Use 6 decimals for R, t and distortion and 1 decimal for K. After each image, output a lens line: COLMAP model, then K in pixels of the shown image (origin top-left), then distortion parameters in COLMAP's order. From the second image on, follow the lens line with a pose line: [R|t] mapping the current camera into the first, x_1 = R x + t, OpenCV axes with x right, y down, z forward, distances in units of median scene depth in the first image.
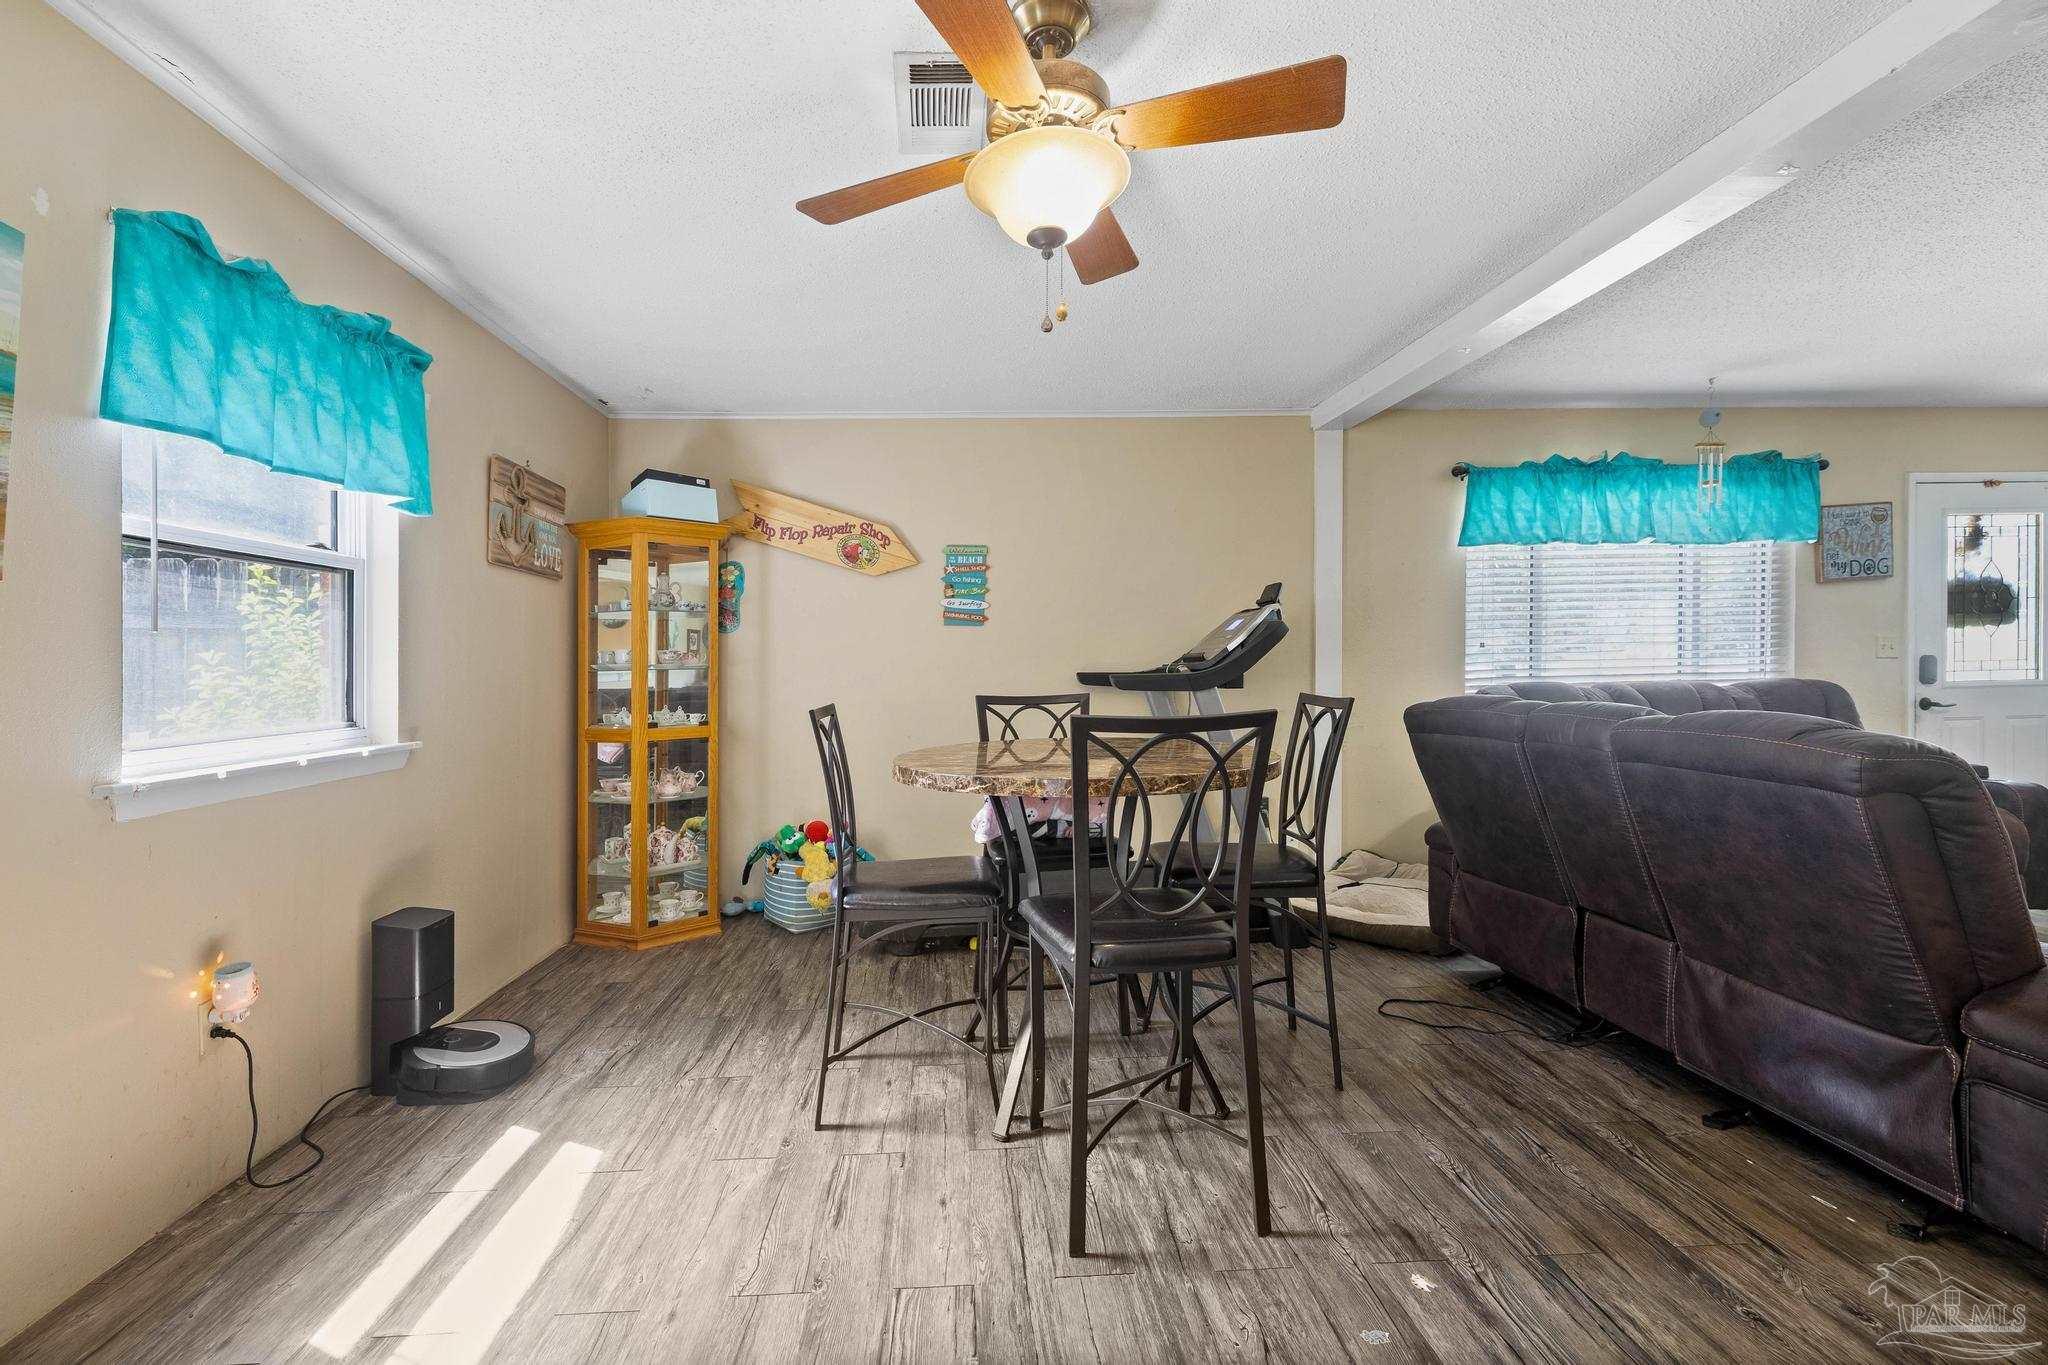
lens RADIAL K [[859.5, 0, 1018.8], [0, 859.5, 693.6], [0, 0, 1]] dist [-0.004765, 0.000616]
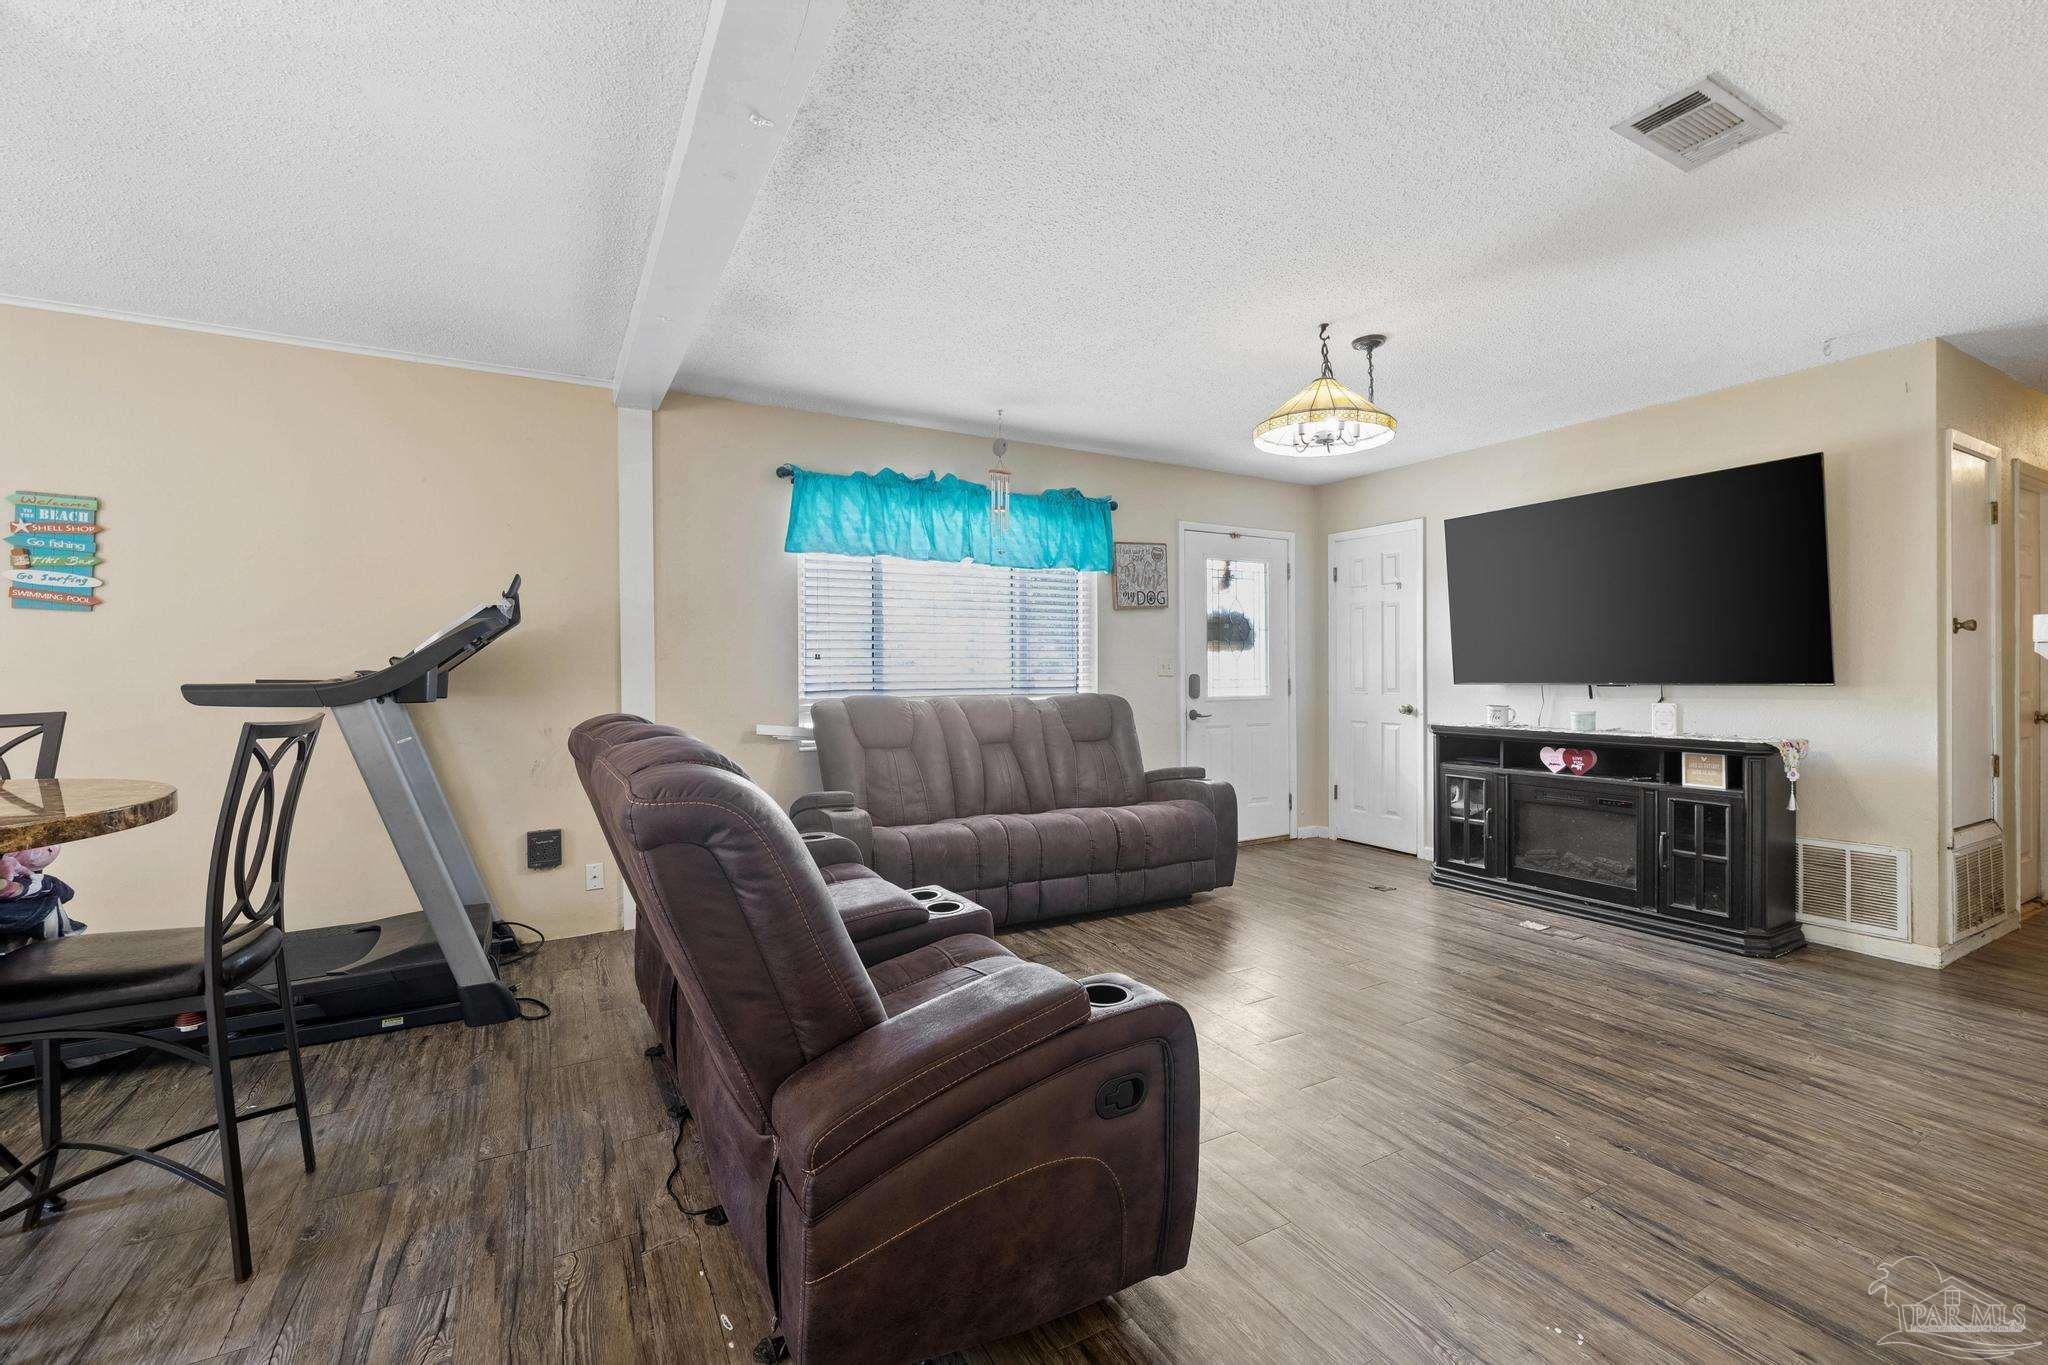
lens RADIAL K [[859.5, 0, 1018.0], [0, 859.5, 682.3], [0, 0, 1]] dist [-0.004765, 0.000616]
pose [[0.893200, 0.011110, 0.449523, 0.316575], [-0.001099, 0.999746, -0.022525, -0.006746], [-0.449659, 0.019625, 0.892985, 0.041141]]
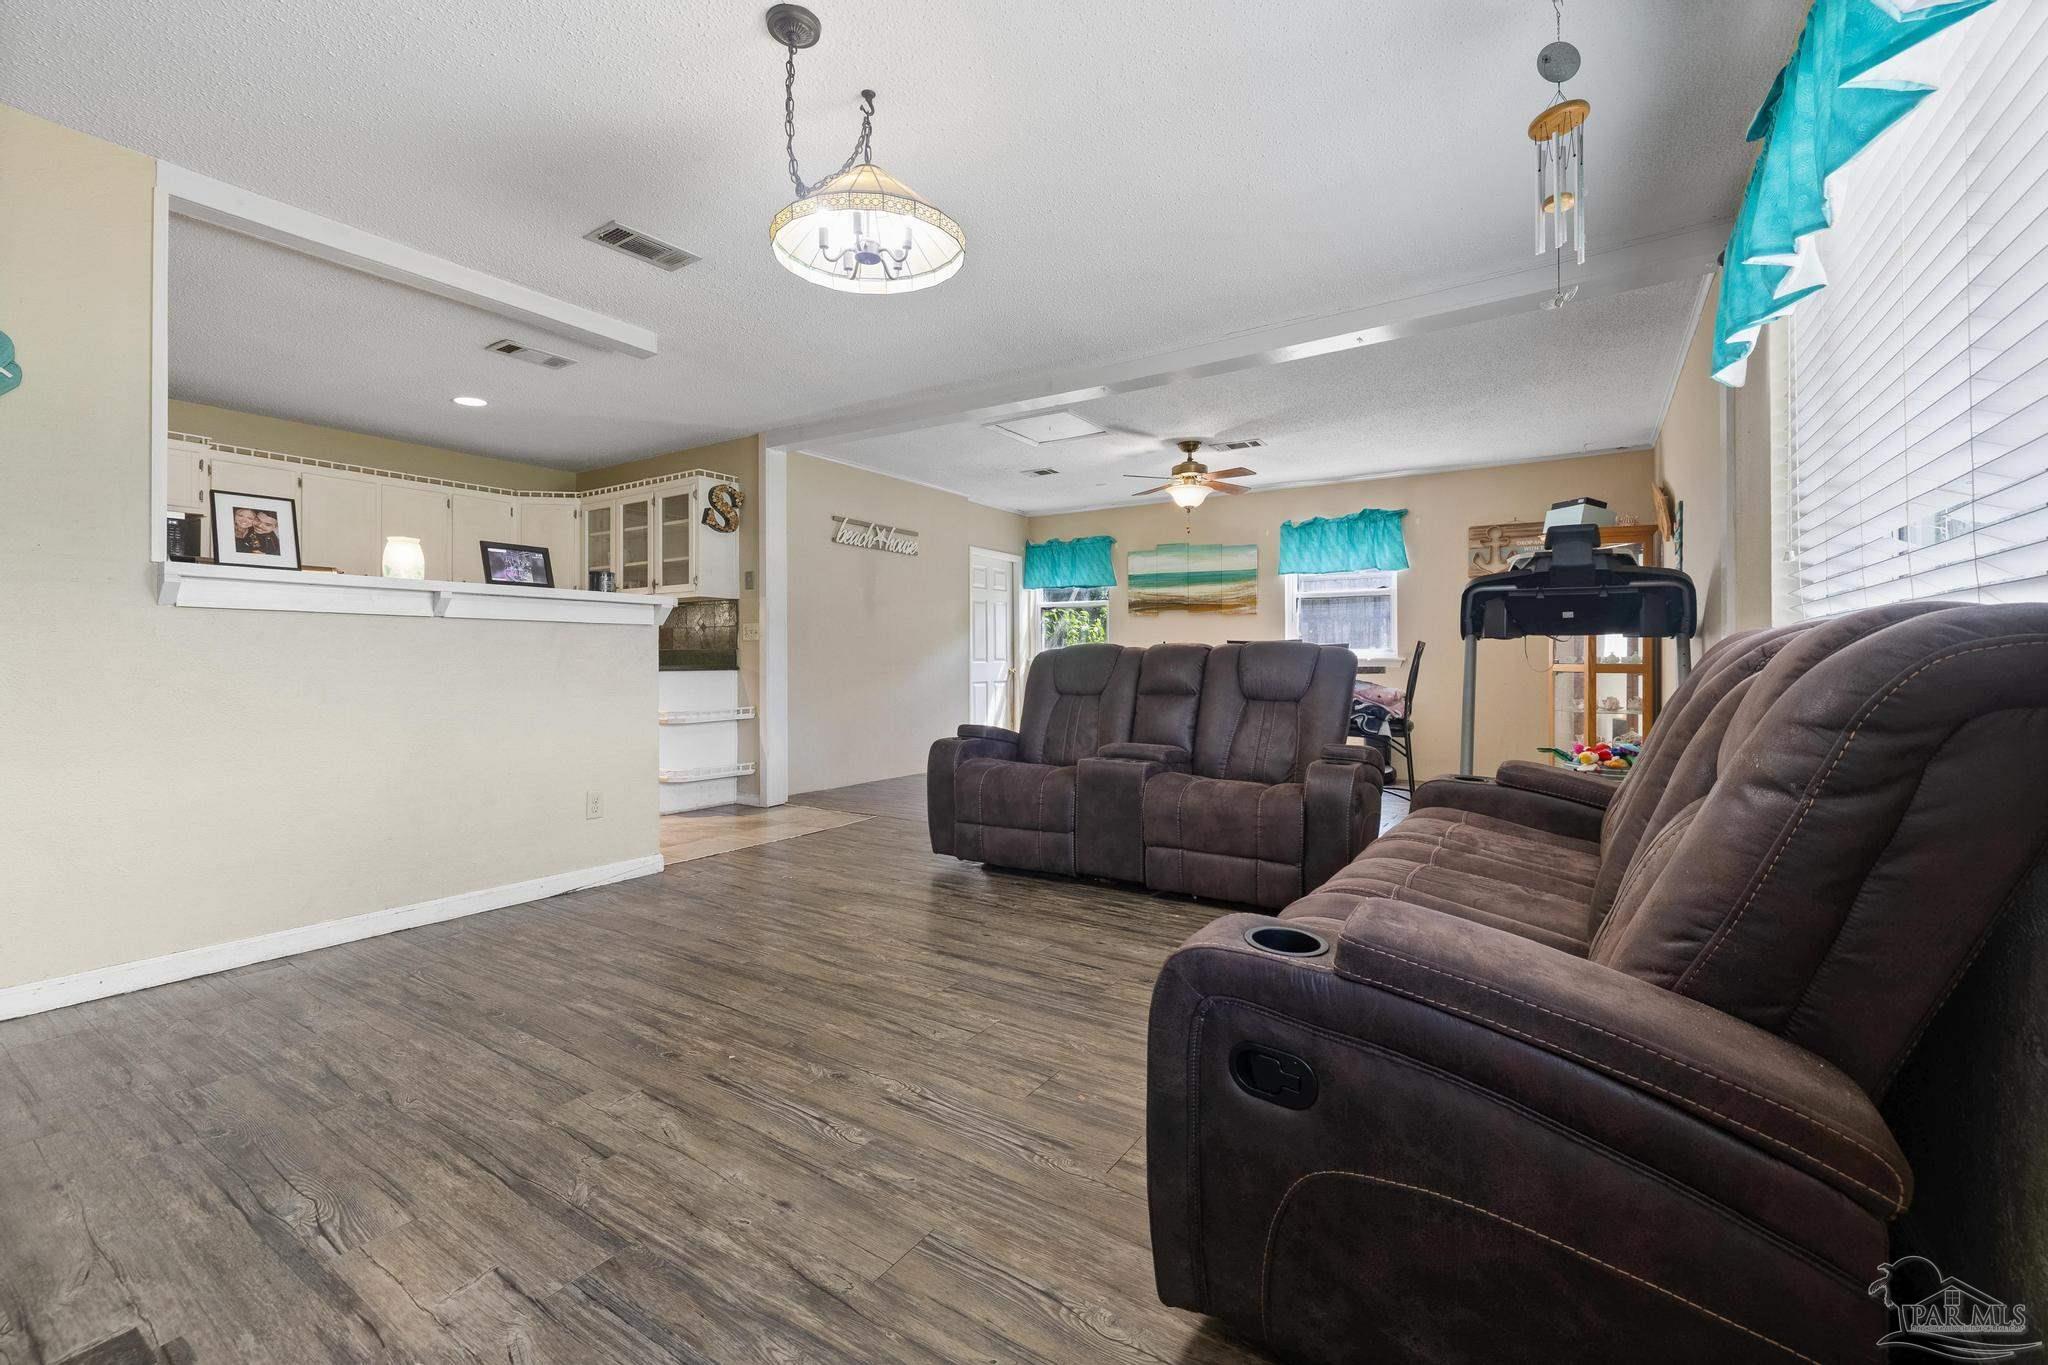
lens RADIAL K [[859.5, 0, 1002.5], [0, 859.5, 656.8], [0, 0, 1]] dist [-0.004765, 0.000616]
pose [[-0.597559, 0.016812, -0.801648, 1.247097], [-0.016406, 0.999315, 0.033187, -0.007517], [0.801657, 0.032983, -0.596874, 0.950807]]
